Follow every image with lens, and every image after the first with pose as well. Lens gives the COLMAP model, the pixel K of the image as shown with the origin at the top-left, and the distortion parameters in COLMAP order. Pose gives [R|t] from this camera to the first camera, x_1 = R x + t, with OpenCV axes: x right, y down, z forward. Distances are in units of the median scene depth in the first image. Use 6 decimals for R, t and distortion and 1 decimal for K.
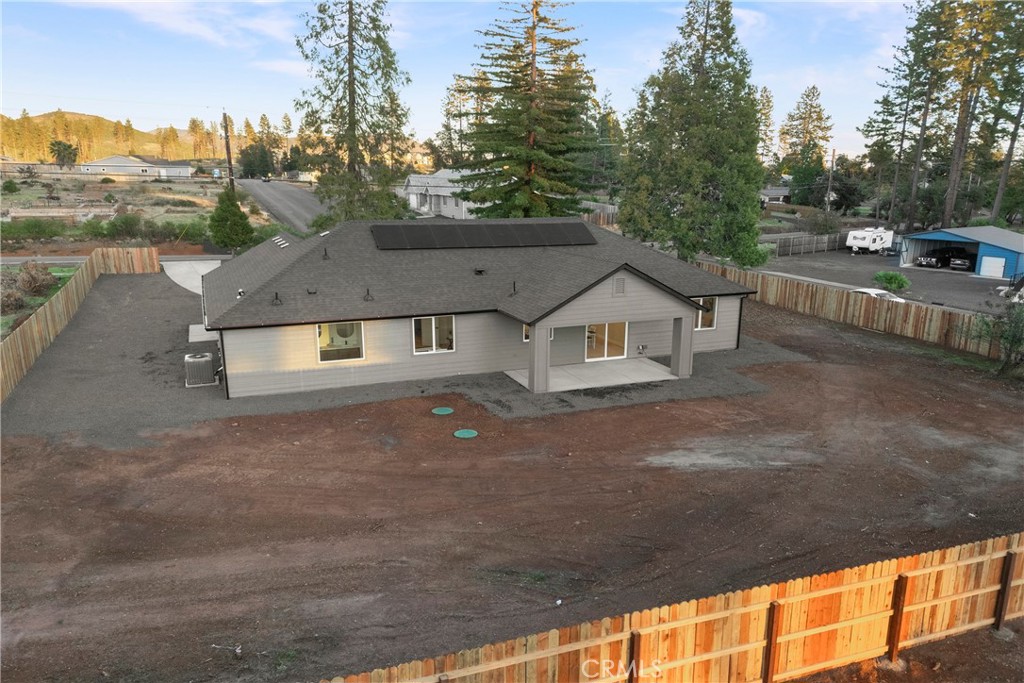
lens RADIAL K [[778.9, 0, 502.2], [0, 778.9, 340.8], [0, 0, 1]] dist [0.037857, -0.008825]
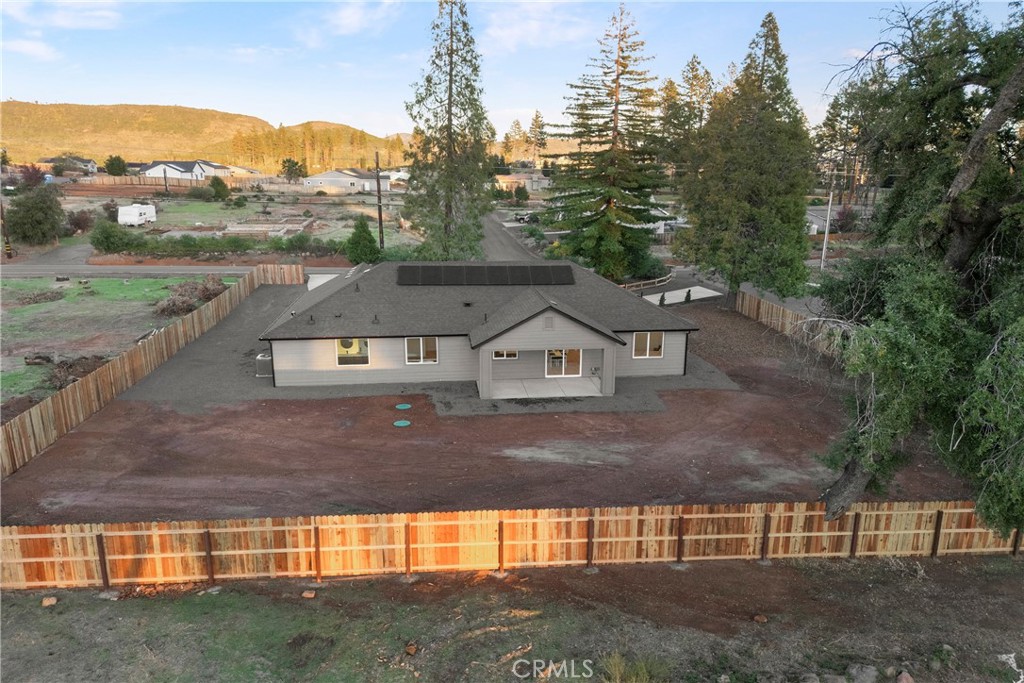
lens RADIAL K [[778.9, 0, 510.9], [0, 778.9, 330.5], [0, 0, 1]] dist [0.037857, -0.008825]
pose [[0.964408, 0.053353, -0.258979, 0.518387], [-0.055660, 0.998449, -0.001579, -0.061447], [0.258493, 0.015938, 0.965882, -0.347308]]
